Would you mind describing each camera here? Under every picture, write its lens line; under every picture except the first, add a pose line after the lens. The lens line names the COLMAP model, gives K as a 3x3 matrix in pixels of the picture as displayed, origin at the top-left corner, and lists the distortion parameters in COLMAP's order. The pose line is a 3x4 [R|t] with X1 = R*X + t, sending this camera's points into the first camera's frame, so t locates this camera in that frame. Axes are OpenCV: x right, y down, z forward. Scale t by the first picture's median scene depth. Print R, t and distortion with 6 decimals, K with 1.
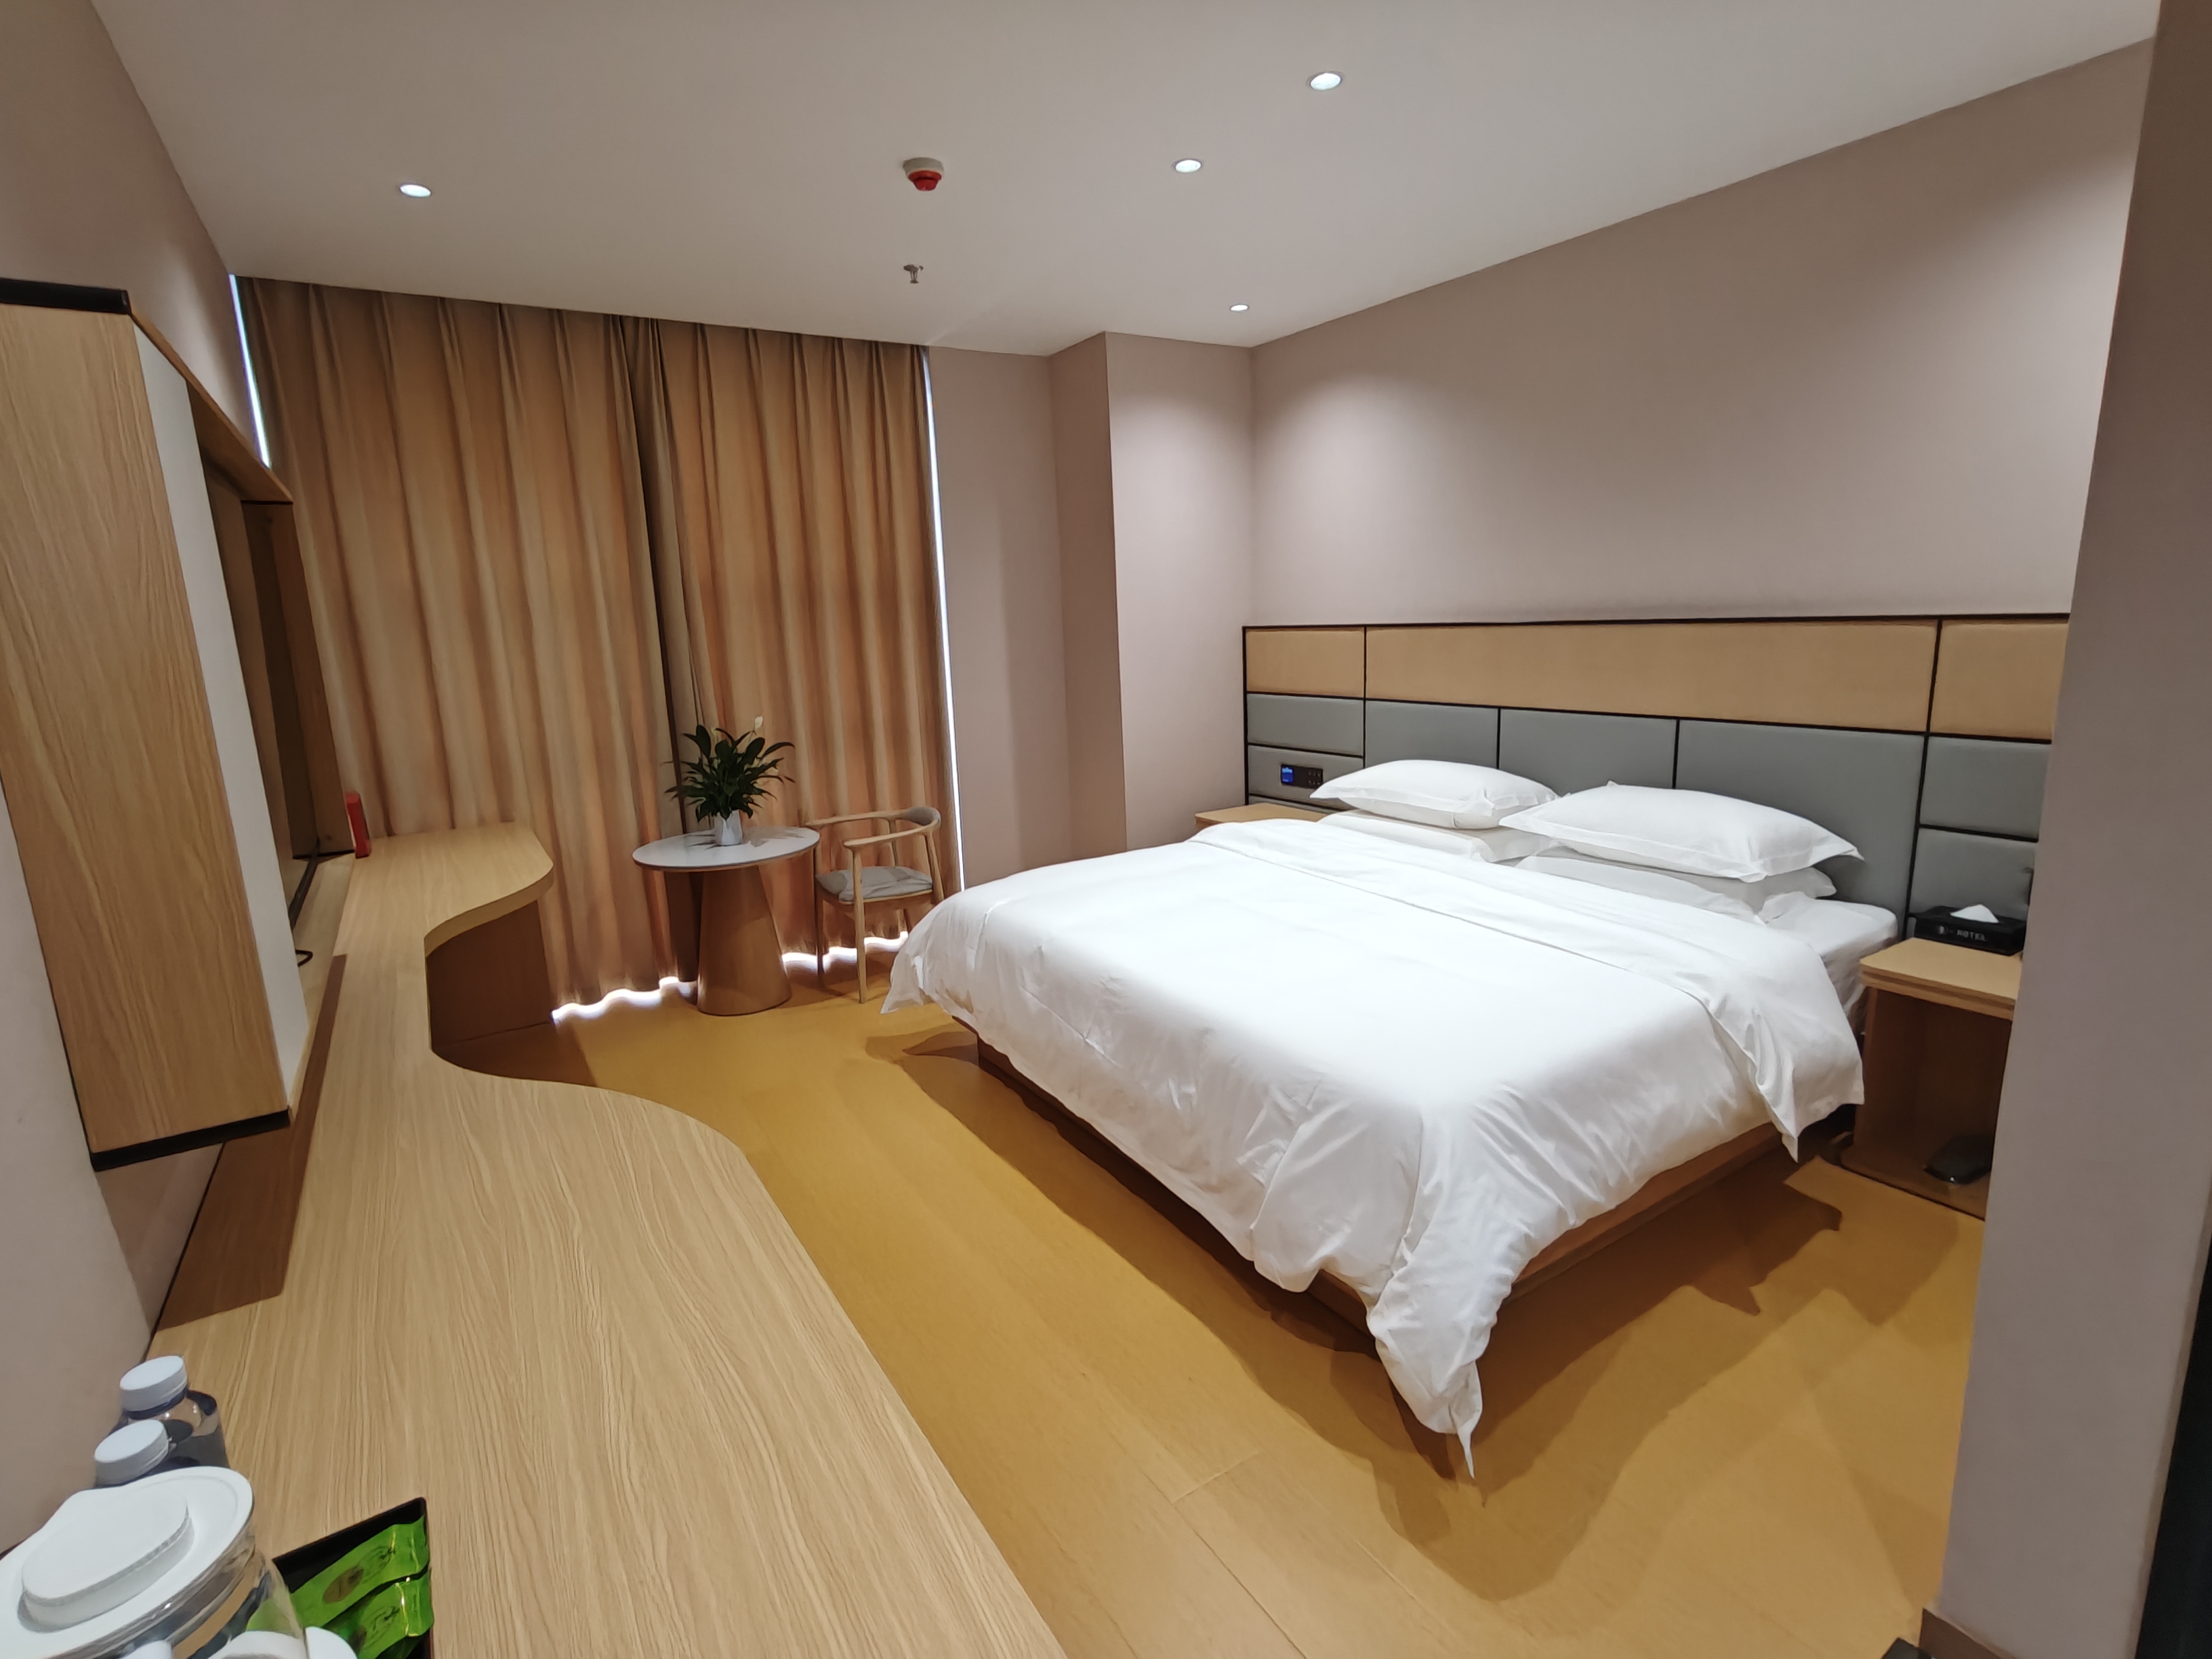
lens RADIAL K [[1044.1, 0, 1097.9], [0, 1044.1, 822.2], [0, 0, 1]] dist [0.001574, 0.000347]
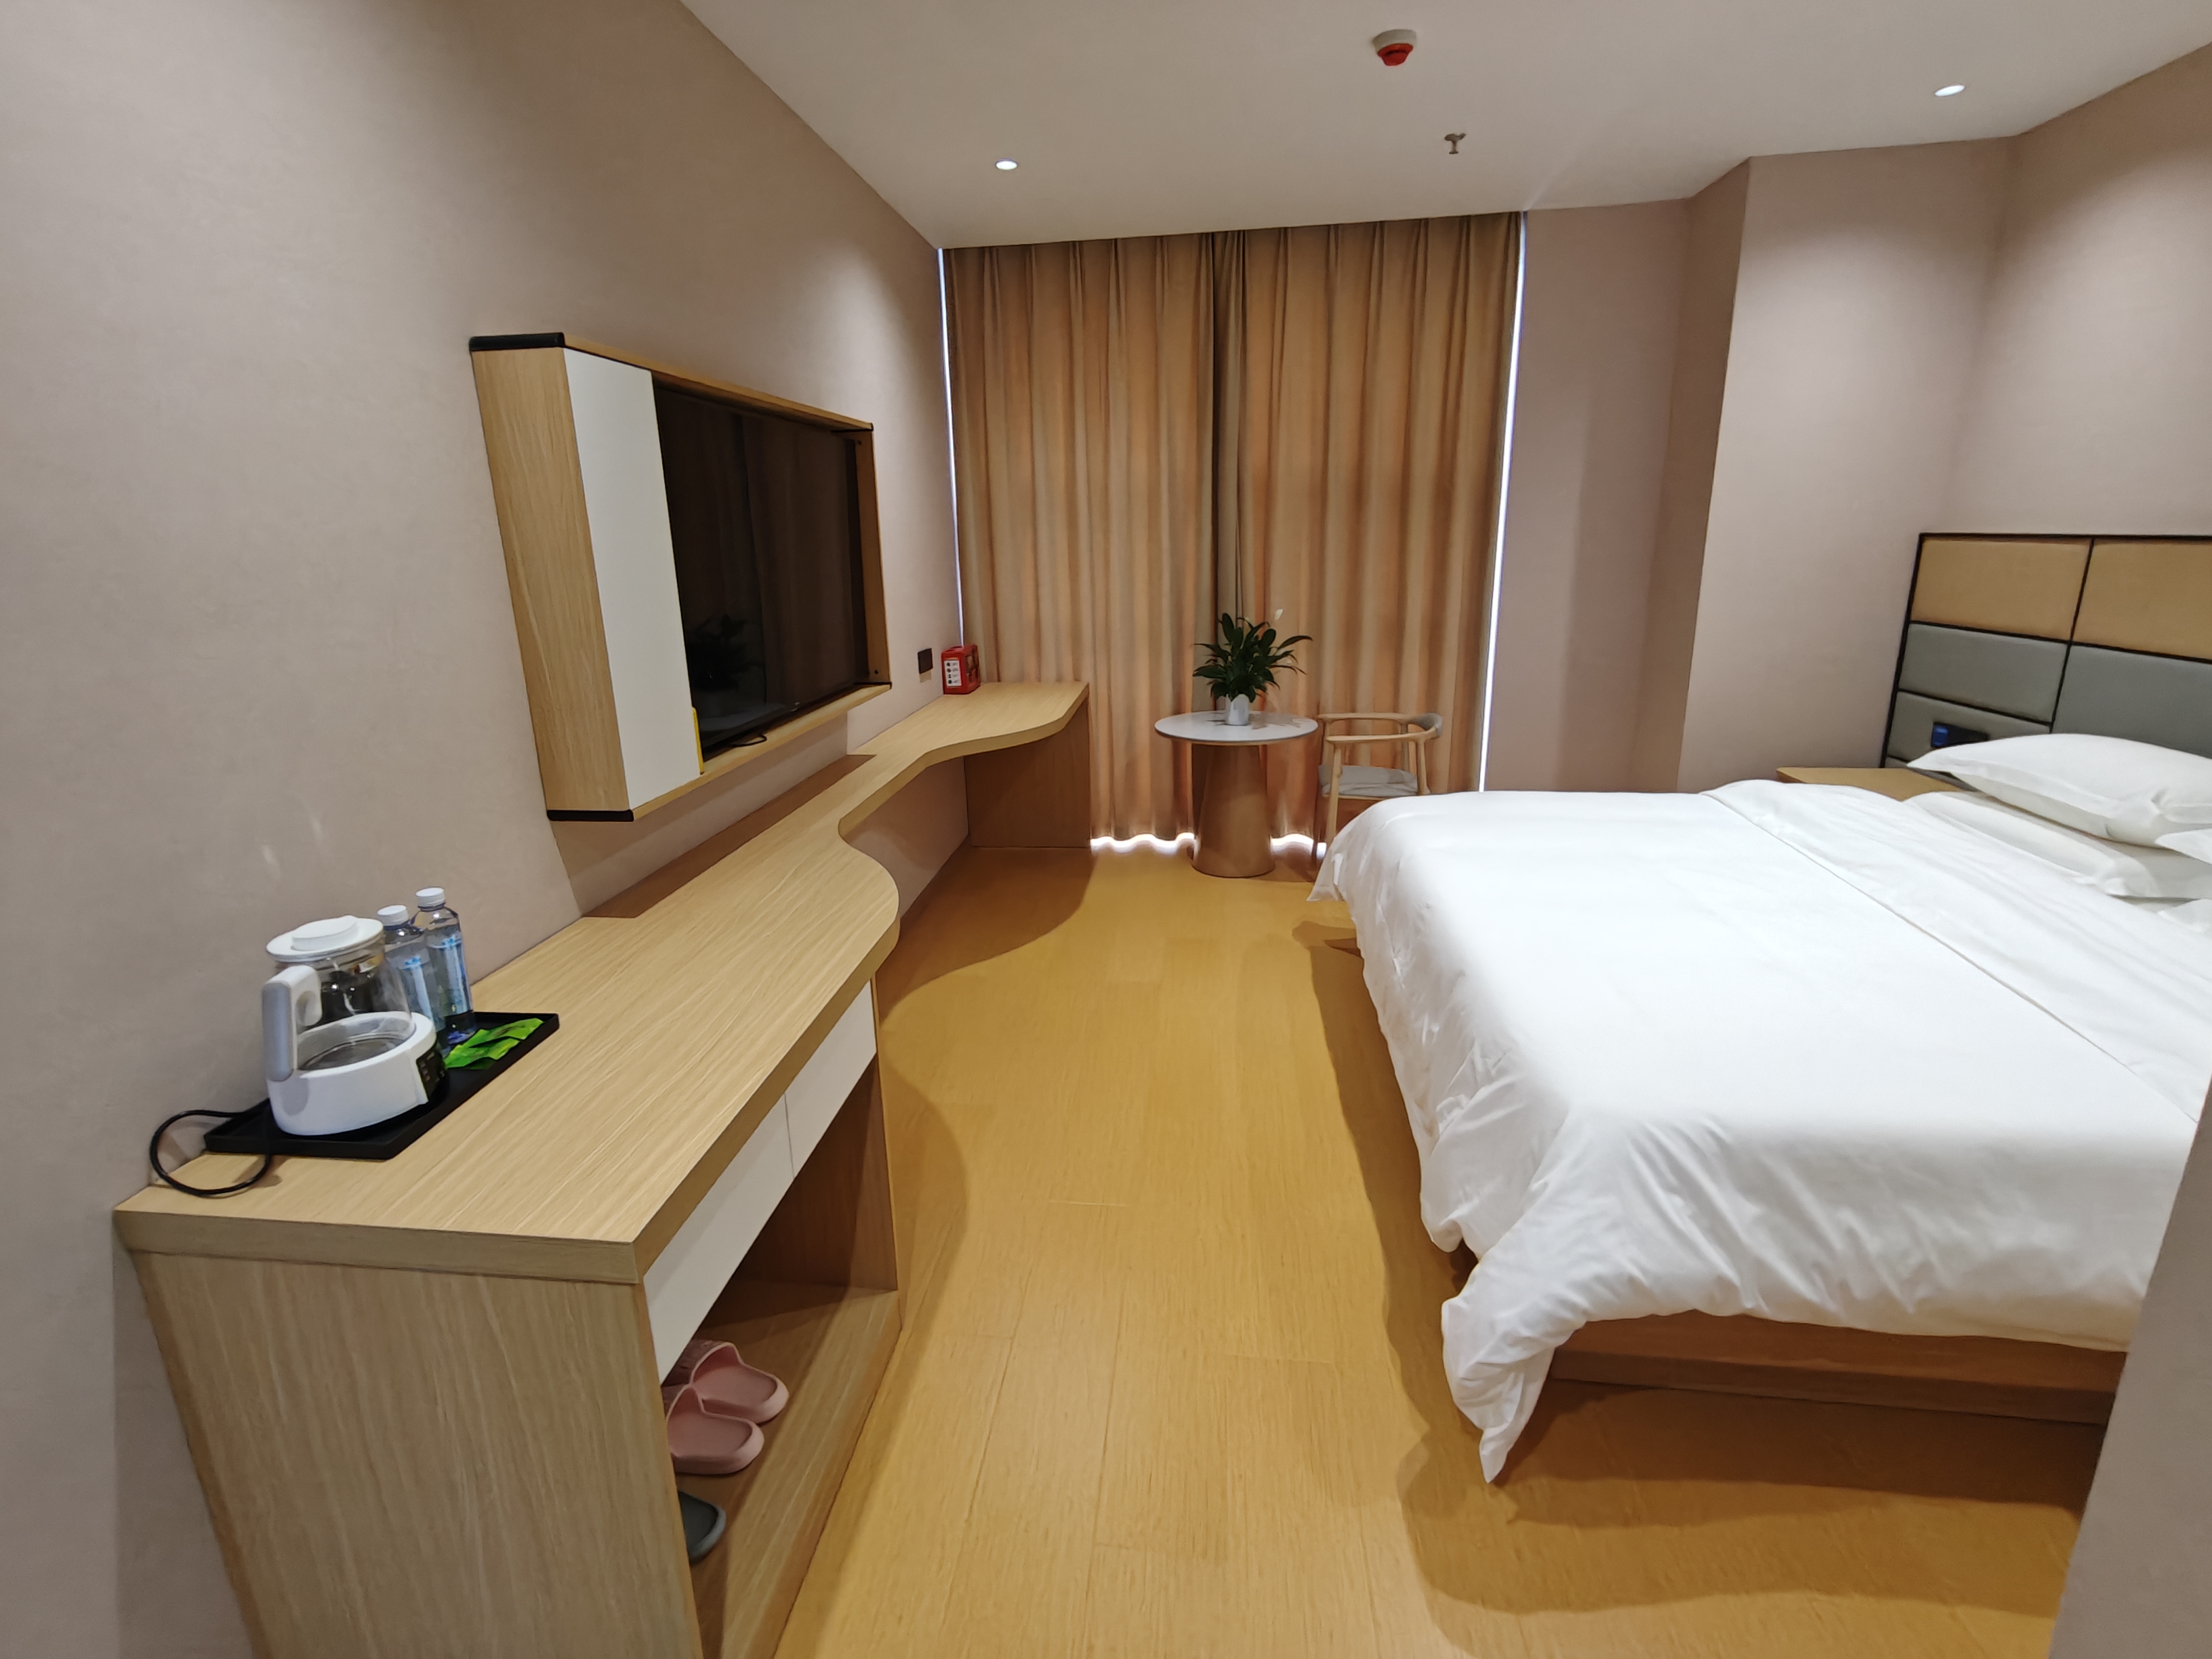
lens RADIAL K [[1061.8, 0, 1094.4], [0, 1061.8, 825.5], [0, 0, 1]] dist [0.001750, 0.000348]
pose [[0.771031, 0.192499, -0.607005, 0.251346], [-0.131887, 0.980820, 0.143522, -0.015848], [0.622990, -0.030604, 0.781631, 0.028995]]
